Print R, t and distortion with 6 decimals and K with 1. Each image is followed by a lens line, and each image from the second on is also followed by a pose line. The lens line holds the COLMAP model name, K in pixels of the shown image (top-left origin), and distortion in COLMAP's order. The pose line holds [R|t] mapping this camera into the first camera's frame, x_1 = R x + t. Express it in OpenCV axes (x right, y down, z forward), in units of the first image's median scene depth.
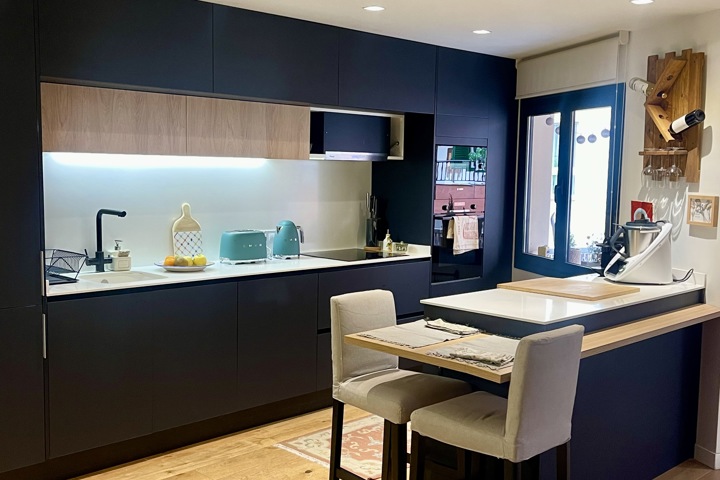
lens RADIAL K [[836.4, 0, 360.0], [0, 836.4, 240.0], [0, 0, 1]] dist [0.144338, -0.036267]
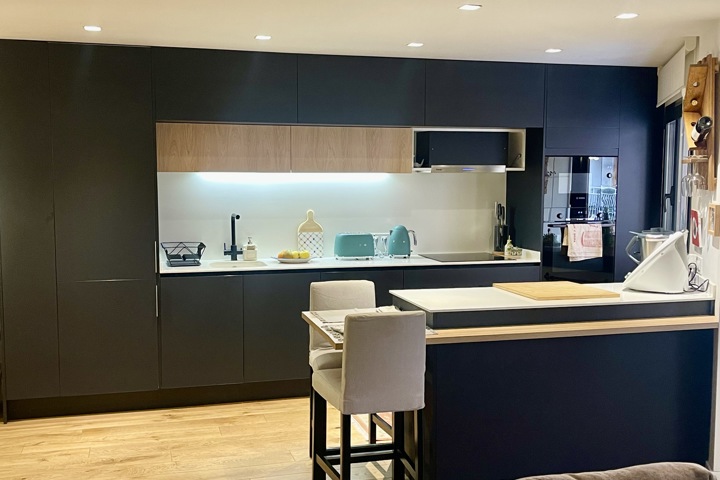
lens RADIAL K [[836.4, 0, 360.0], [0, 836.4, 240.0], [0, 0, 1]] dist [0.144338, -0.036267]
pose [[0.861909, 0.023633, -0.506511, 0.489061], [-0.030874, 0.999506, -0.005902, 0.006418], [0.506121, 0.020725, 0.862213, -0.039671]]
